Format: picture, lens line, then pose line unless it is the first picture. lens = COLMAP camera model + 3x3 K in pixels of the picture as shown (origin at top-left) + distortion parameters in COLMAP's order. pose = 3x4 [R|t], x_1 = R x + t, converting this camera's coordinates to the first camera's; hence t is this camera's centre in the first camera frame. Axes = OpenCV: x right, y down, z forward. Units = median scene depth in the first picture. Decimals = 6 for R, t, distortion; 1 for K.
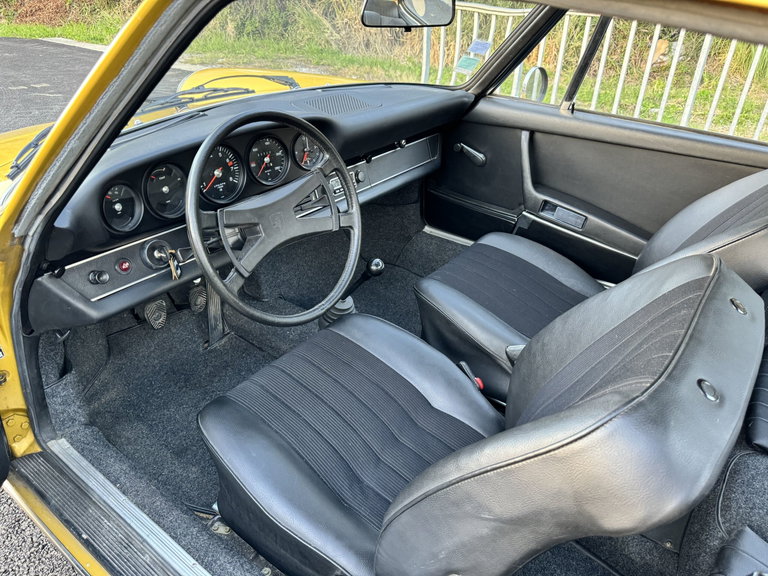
lens RADIAL K [[557.1, 0, 382.9], [0, 557.1, 287.6], [0, 0, 1]] dist [0.004132, -0.004873]
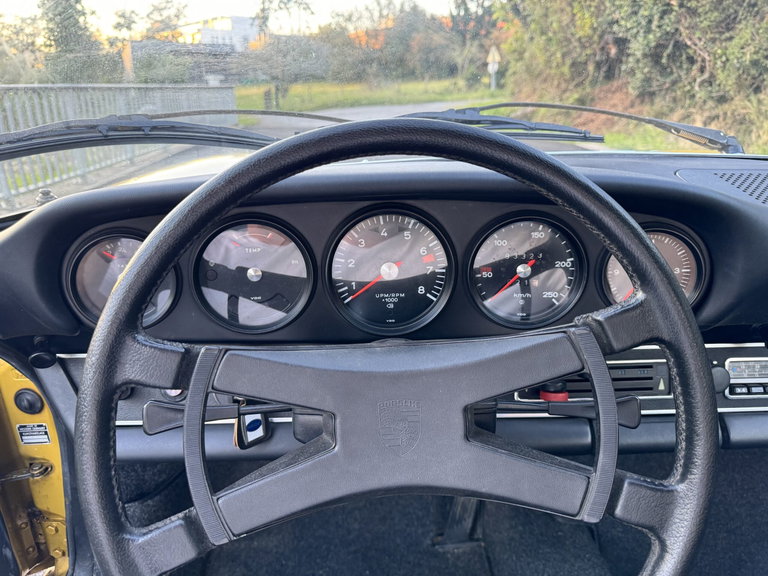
lens RADIAL K [[557.1, 0, 382.9], [0, 557.1, 287.6], [0, 0, 1]] dist [0.004132, -0.004873]
pose [[0.645003, 0.239218, -0.725773, 0.038285], [-0.369973, 0.928766, -0.022674, -0.171281], [0.668649, 0.283141, 0.687561, 0.650747]]
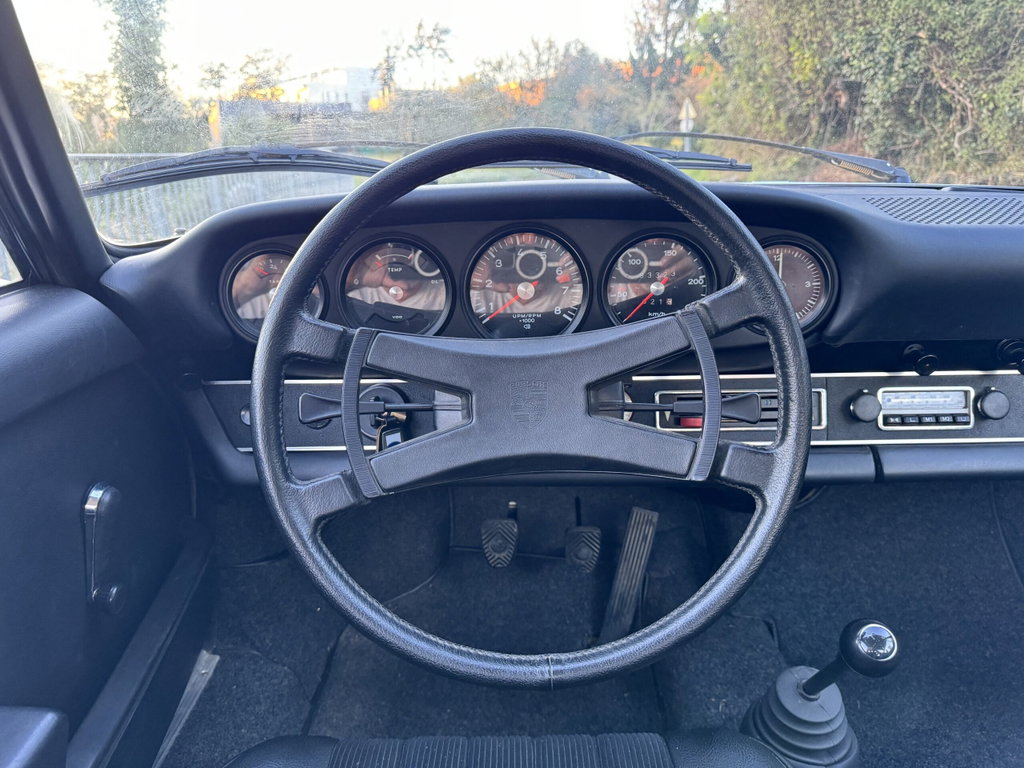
lens RADIAL K [[735.1, 0, 512.4], [0, 735.1, 390.0], [0, 0, 1]] dist [0.025760, -0.026857]
pose [[0.614399, 0.209273, -0.760736, 0.183734], [-0.367240, 0.929223, -0.040974, -0.091854], [0.698319, 0.304547, 0.647767, 0.583848]]
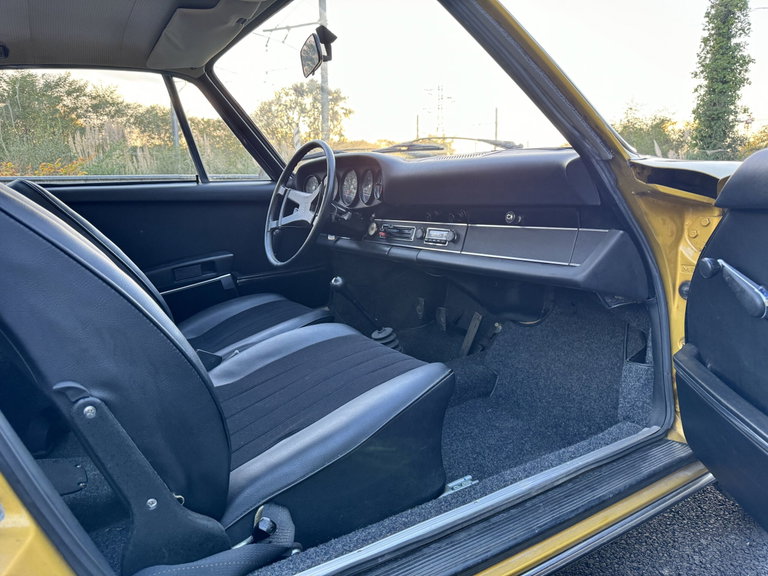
lens RADIAL K [[551.3, 0, 384.3], [0, 551.3, 292.5], [0, 0, 1]] dist [0.025760, -0.026857]
pose [[-0.360379, 0.149910, -0.920681, 1.097035], [-0.452664, 0.834894, 0.313126, -0.461834], [0.815611, 0.529603, -0.233020, 1.516011]]
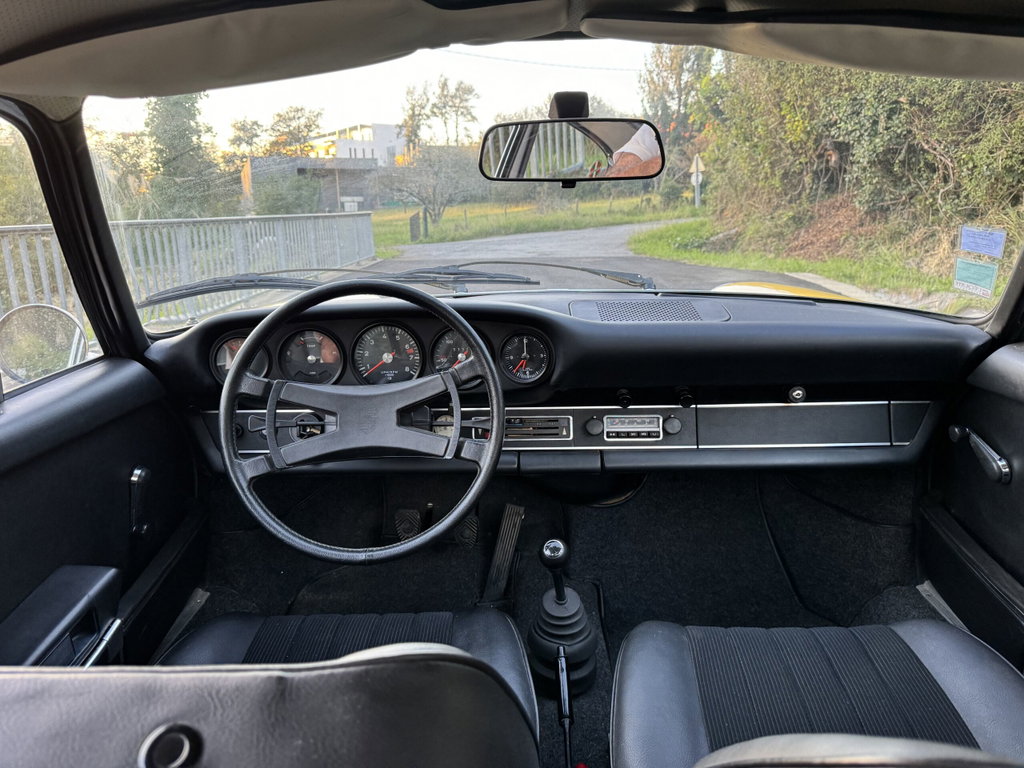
lens RADIAL K [[724.0, 0, 512.9], [0, 724.0, 386.5], [0, 0, 1]] dist [0.087882, -0.120600]
pose [[0.592599, 0.159477, -0.789553, 0.638448], [-0.371098, 0.924036, -0.091887, -0.129899], [0.714922, 0.347453, 0.606764, 0.472423]]
